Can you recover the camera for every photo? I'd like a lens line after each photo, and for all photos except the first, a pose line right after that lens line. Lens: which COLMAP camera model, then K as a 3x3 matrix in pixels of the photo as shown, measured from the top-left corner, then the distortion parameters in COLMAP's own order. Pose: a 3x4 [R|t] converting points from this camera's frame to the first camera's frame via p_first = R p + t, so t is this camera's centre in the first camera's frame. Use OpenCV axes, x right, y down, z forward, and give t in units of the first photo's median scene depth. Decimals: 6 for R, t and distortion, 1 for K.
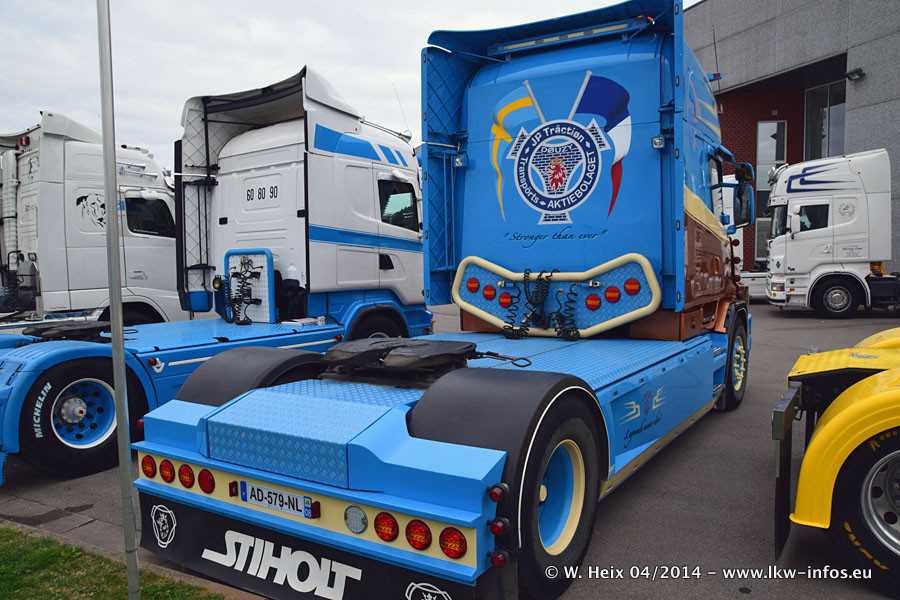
lens RADIAL K [[709.0, 0, 450.0], [0, 709.0, 300.0], [0, 0, 1]] dist [-0.138812, 0.132178]
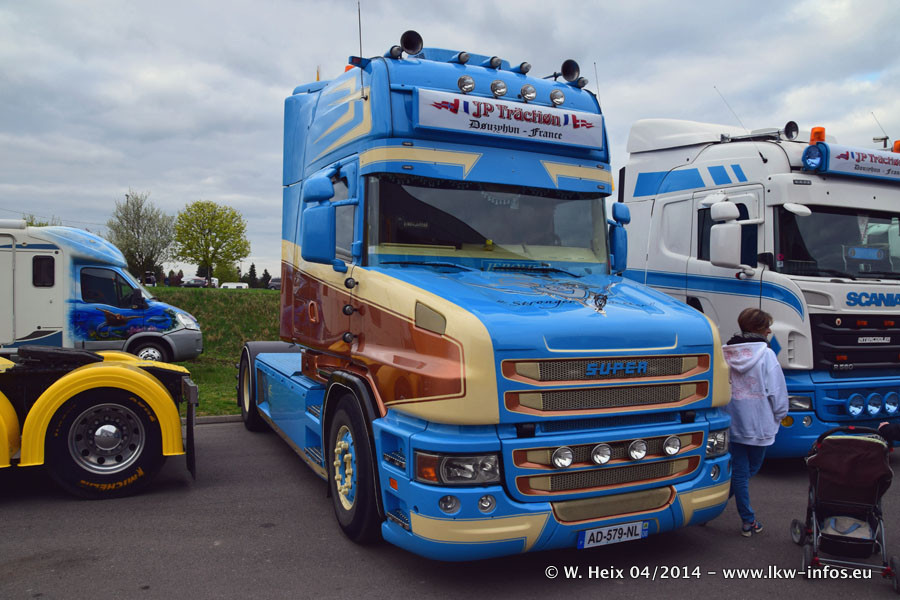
lens RADIAL K [[709.0, 0, 450.0], [0, 709.0, 300.0], [0, 0, 1]] dist [-0.138812, 0.132178]
pose [[-0.539101, 0.016157, -0.842086, 1.079704], [-0.054079, 0.997089, 0.053752, -0.126009], [0.840503, 0.074517, -0.536658, 1.678588]]
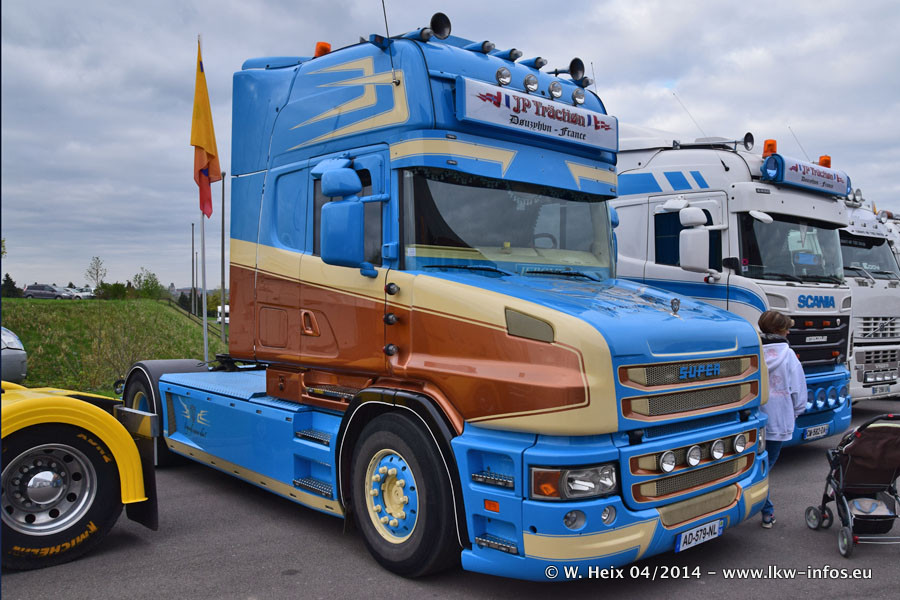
lens RADIAL K [[780.2, 0, 490.8], [0, 780.2, 298.9], [0, 0, 1]] dist [-0.148568, 0.153592]
pose [[-0.243640, 0.010467, -0.969809, 1.202063], [-0.055654, 0.998143, 0.024755, -0.111126], [0.968267, 0.060005, -0.242606, 1.445217]]
